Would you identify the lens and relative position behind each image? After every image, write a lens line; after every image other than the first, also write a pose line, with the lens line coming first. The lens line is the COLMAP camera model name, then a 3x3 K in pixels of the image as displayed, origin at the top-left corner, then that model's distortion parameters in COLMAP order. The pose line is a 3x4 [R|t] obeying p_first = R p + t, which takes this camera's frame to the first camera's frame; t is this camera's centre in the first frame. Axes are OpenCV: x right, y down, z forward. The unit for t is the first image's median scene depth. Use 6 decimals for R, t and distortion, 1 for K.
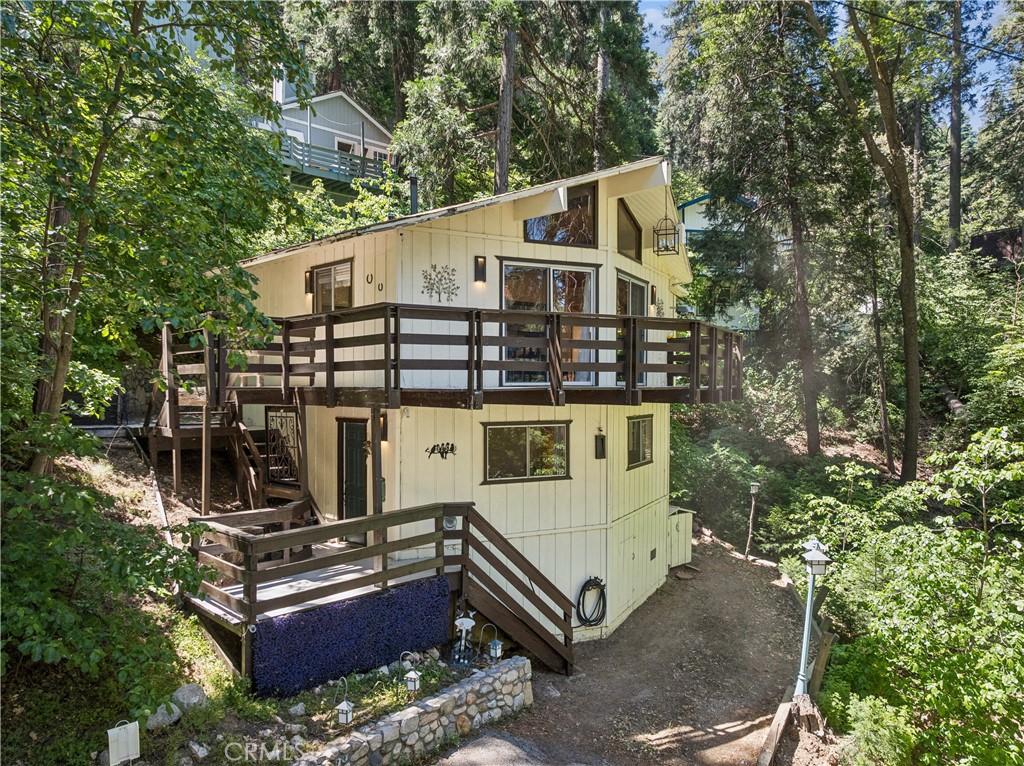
lens RADIAL K [[723.9, 0, 514.2], [0, 723.9, 391.9], [0, 0, 1]] dist [-0.039145, 0.006655]
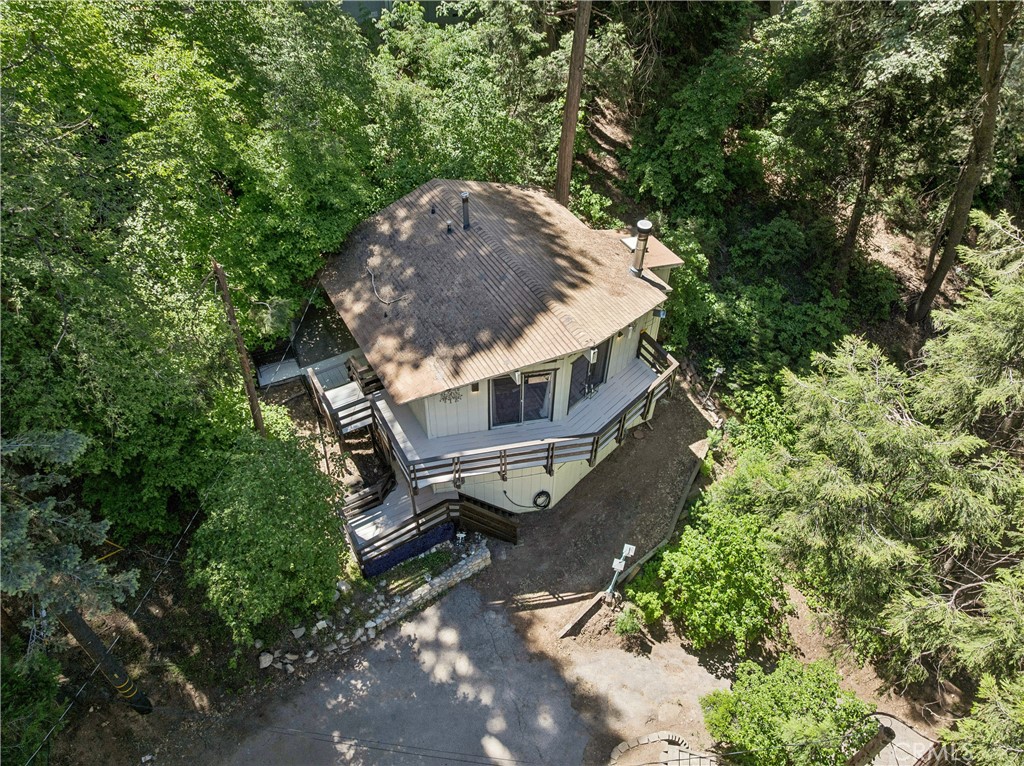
lens RADIAL K [[724.6, 0, 512.0], [0, 724.6, 383.0], [0, 0, 1]] dist [-0.033743, 0.000930]
pose [[0.964494, 0.196098, -0.176908, 0.275827], [-0.014132, 0.707203, 0.706870, -1.134369], [0.263725, -0.679272, 0.684864, -0.102969]]
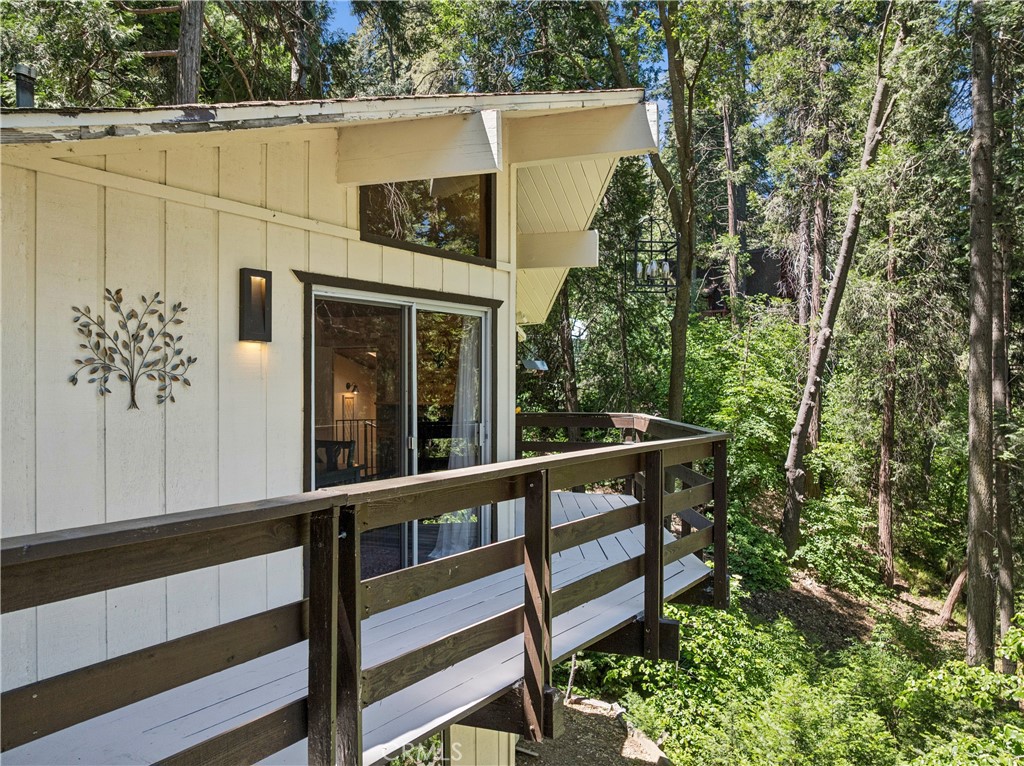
lens RADIAL K [[724.6, 0, 512.0], [0, 724.6, 383.0], [0, 0, 1]] dist [-0.033743, 0.000930]
pose [[0.887646, 0.001886, 0.460523, -0.081718], [0.005081, 0.999891, -0.013886, -0.105393], [-0.460499, 0.014666, 0.887539, 0.523170]]
